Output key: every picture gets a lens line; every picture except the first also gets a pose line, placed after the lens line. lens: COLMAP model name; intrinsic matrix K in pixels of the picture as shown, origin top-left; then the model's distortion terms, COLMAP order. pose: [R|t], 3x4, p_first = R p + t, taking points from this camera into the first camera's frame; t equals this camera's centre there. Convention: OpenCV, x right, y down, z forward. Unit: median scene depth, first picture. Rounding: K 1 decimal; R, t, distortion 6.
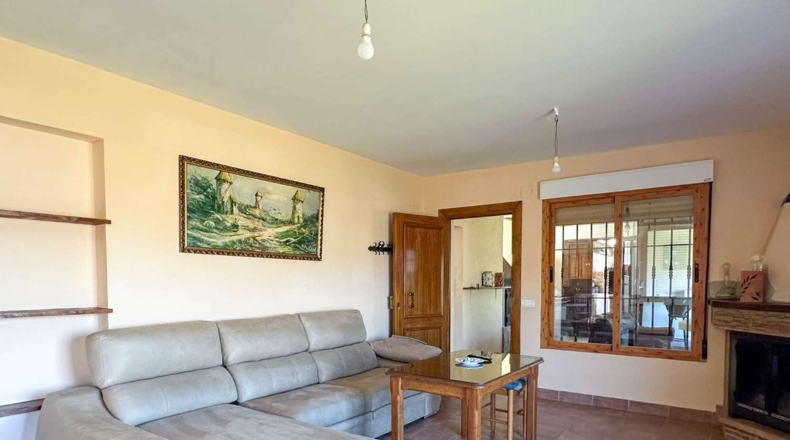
lens RADIAL K [[460.8, 0, 395.0], [0, 460.8, 220.0], [0, 0, 1]] dist [-0.000423, -0.000367]
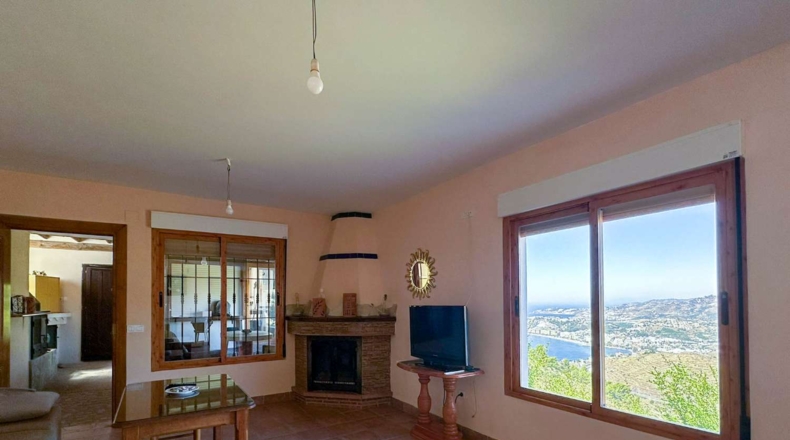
lens RADIAL K [[362.1, 0, 394.7], [0, 362.1, 237.1], [0, 0, 1]] dist [0.002319, 0.000710]
pose [[0.351009, 0.161965, 0.922258, -0.300513], [-0.116199, 0.984848, -0.128732, 0.023474], [-0.929134, -0.061980, 0.364510, 0.223658]]
